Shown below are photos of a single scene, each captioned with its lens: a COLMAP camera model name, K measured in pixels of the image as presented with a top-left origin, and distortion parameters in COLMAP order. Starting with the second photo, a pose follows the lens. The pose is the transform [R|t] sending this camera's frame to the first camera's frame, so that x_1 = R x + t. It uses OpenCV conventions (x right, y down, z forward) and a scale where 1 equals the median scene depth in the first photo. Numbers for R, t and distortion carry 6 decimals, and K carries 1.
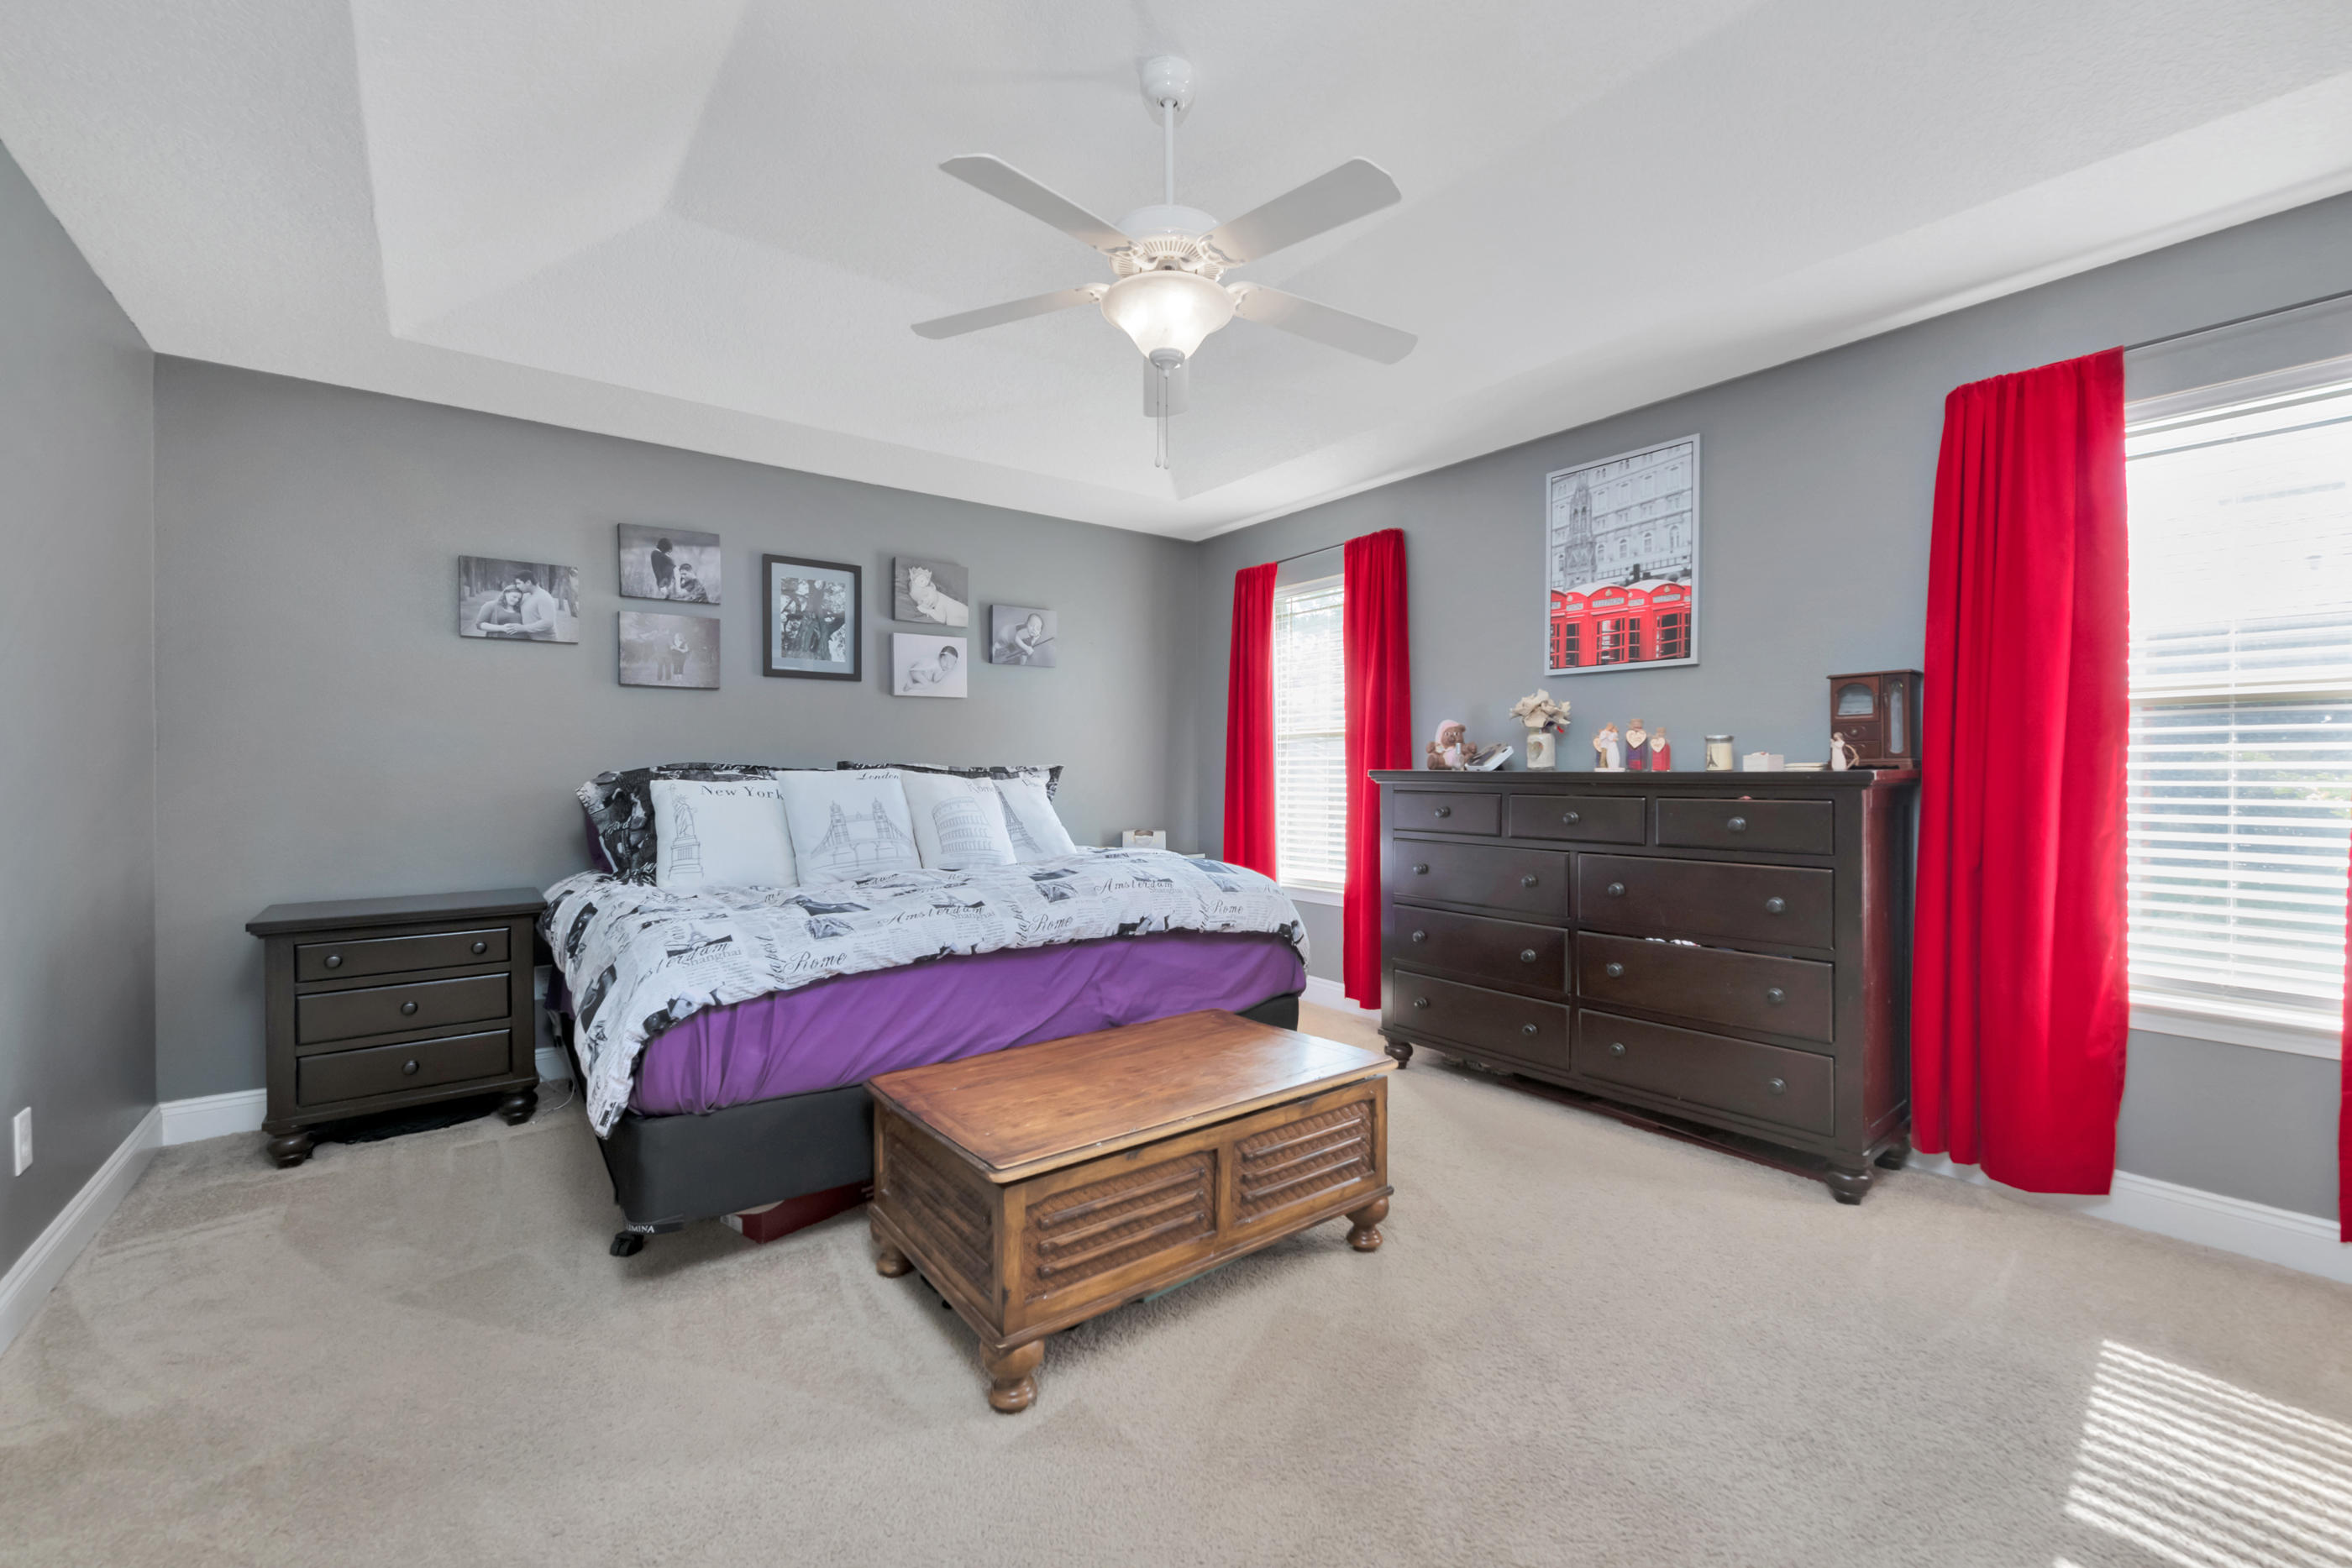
lens RADIAL K [[968.1, 0, 1223.9], [0, 968.1, 782.9], [0, 0, 1]] dist [-0.001419, -0.000217]
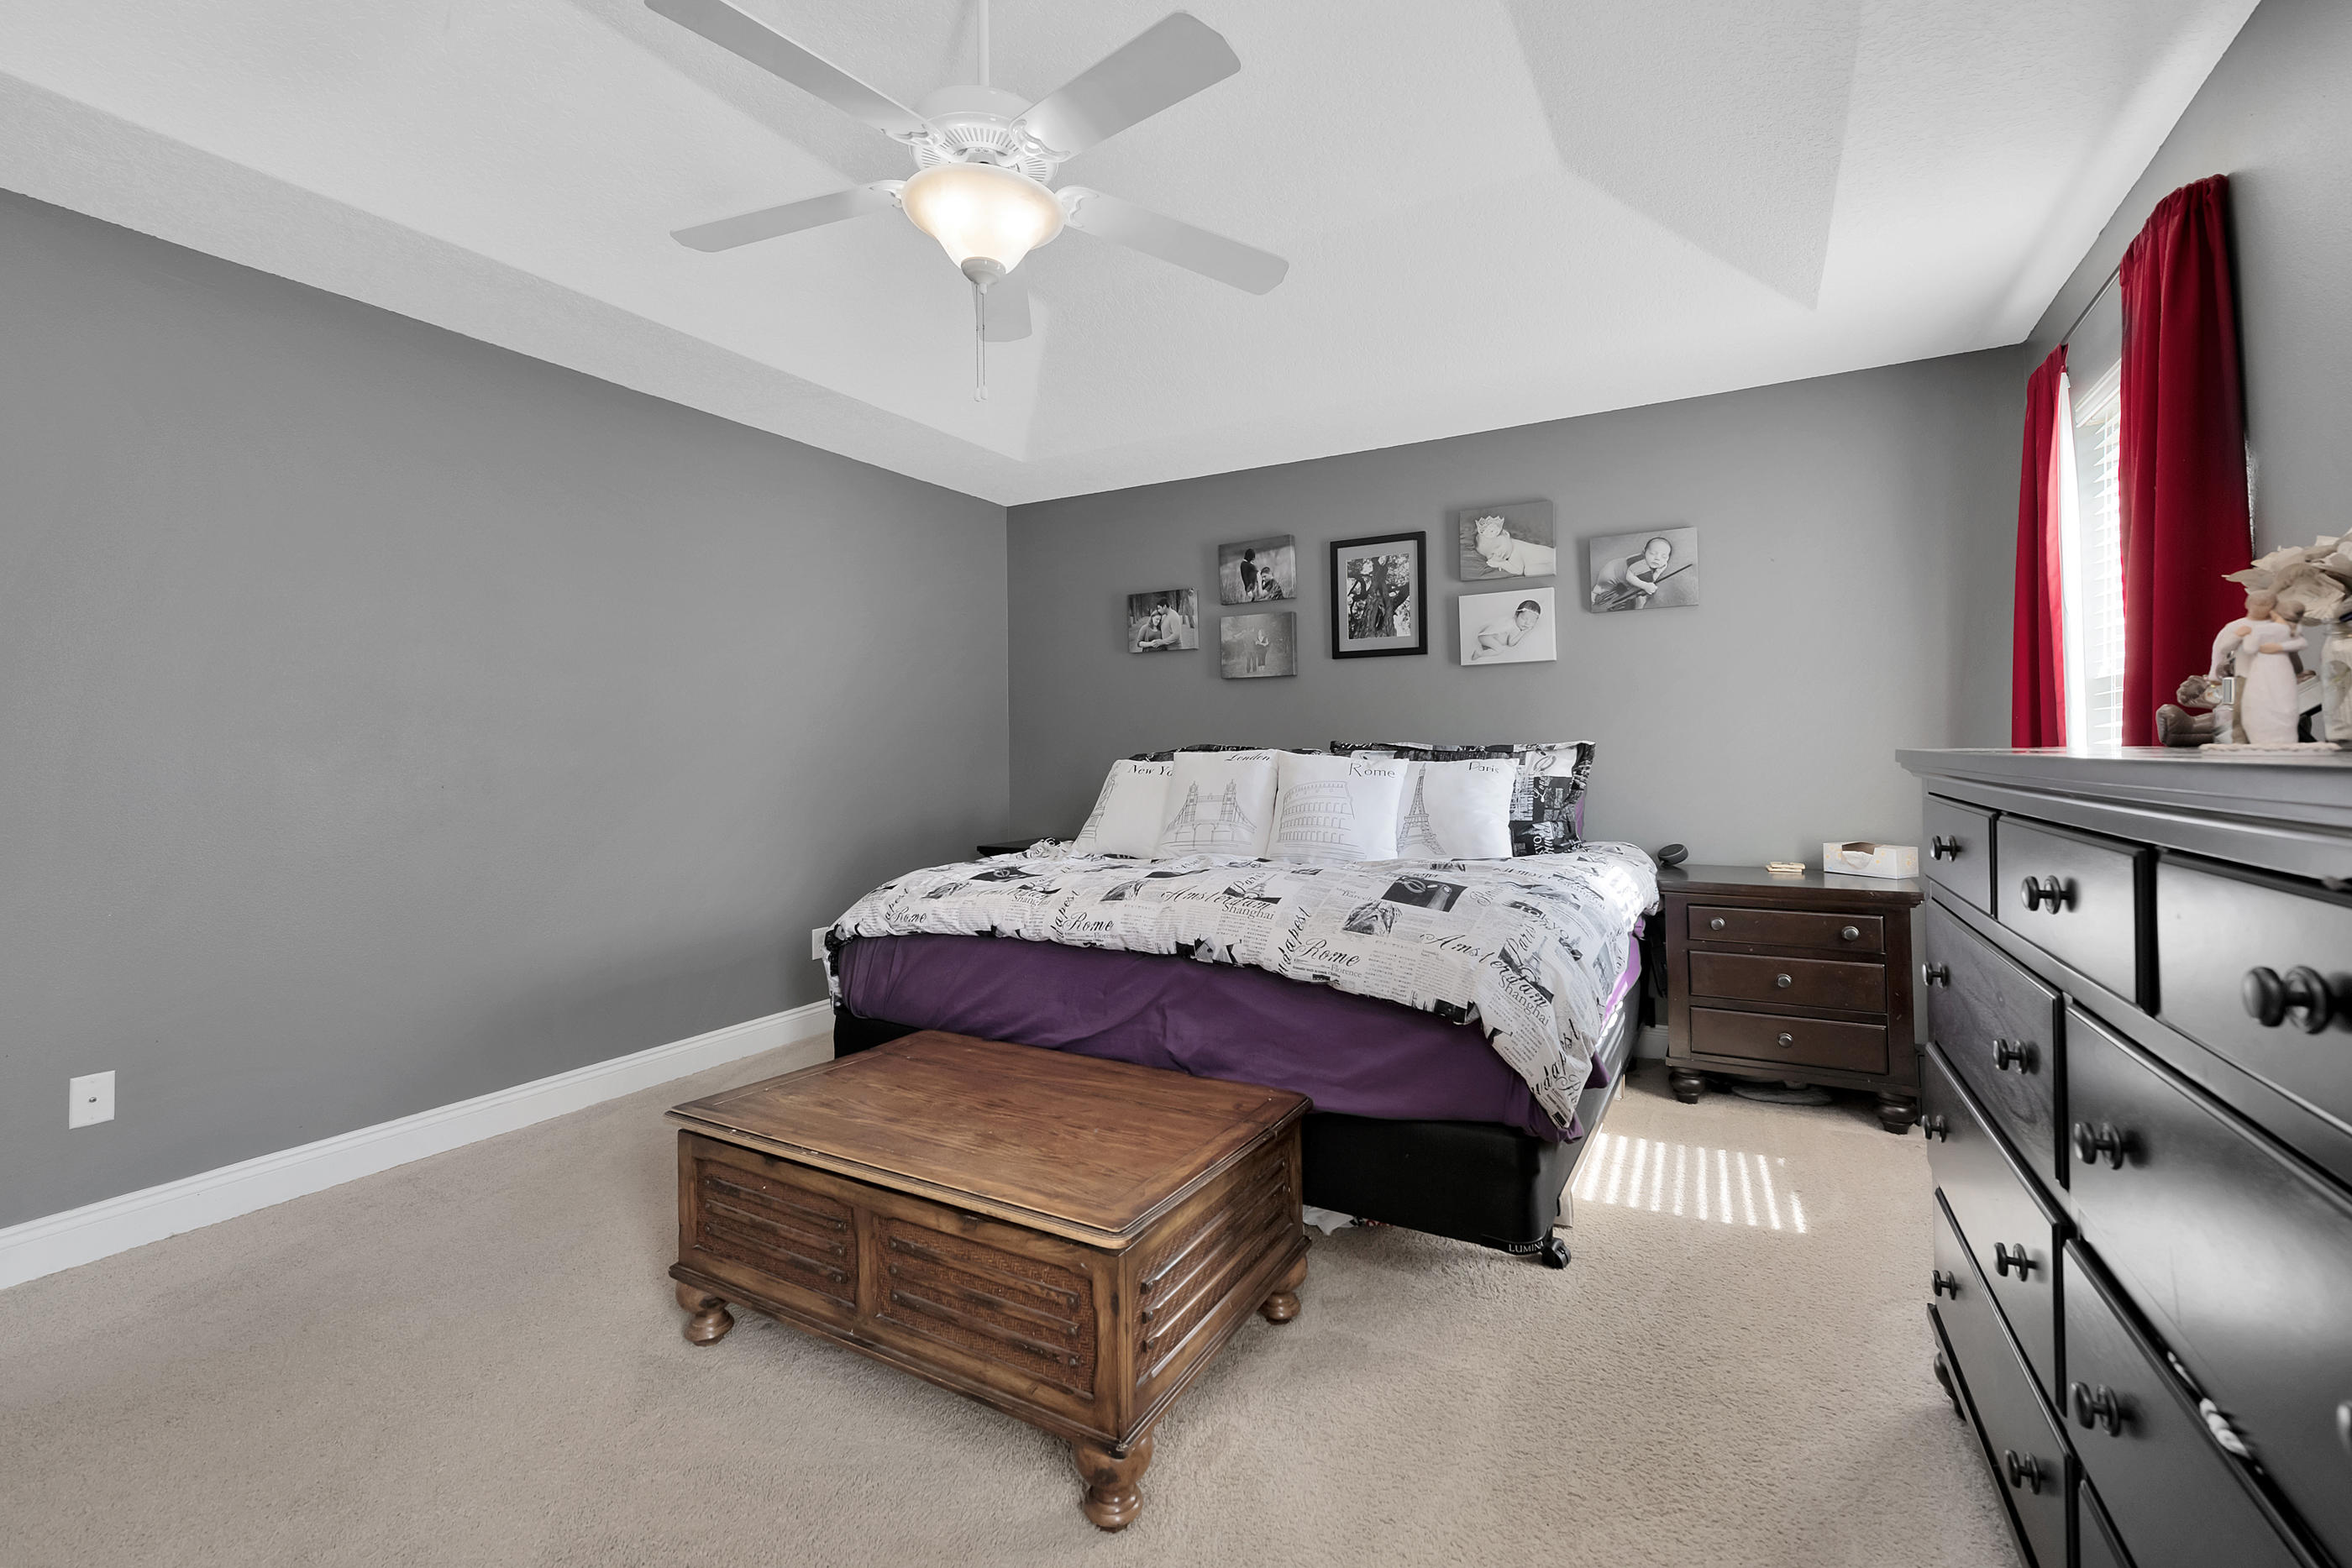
lens RADIAL K [[971.9, 0, 1172.9], [0, 971.9, 738.4], [0, 0, 1]] dist [0.001024, 0.000116]
pose [[0.377972, -0.014265, -0.925707, 0.450937], [-0.005757, 0.999826, -0.017758, -0.006906], [0.925799, 0.012042, 0.377824, 0.480695]]
